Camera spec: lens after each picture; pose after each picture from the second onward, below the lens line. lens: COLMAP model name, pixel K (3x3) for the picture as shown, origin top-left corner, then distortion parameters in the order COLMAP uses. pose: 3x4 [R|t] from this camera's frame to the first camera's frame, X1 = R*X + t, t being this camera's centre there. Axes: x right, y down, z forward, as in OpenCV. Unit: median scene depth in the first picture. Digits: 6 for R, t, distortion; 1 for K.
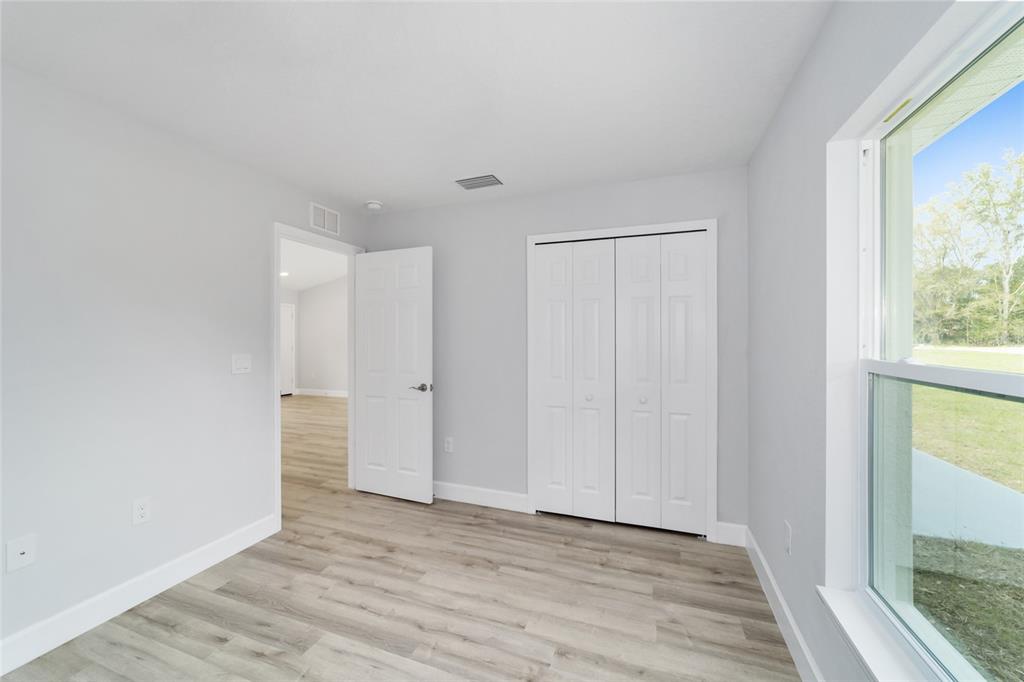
lens RADIAL K [[391.9, 0, 511.2], [0, 391.9, 334.8], [0, 0, 1]] dist [-0.019076, 0.008290]
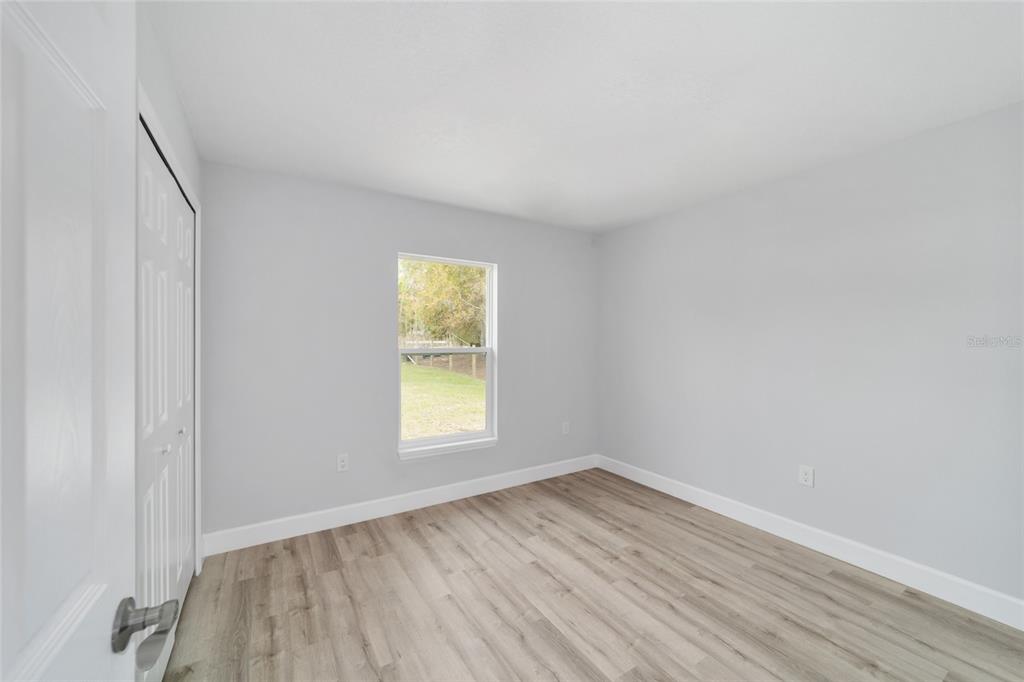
lens RADIAL K [[391.9, 0, 511.2], [0, 391.9, 334.8], [0, 0, 1]] dist [-0.019076, 0.008290]
pose [[-0.786894, 0.007795, 0.617039, -0.723013], [-0.001576, 0.999892, -0.014642, 0.011354], [-0.617087, -0.012494, -0.786796, 1.584135]]
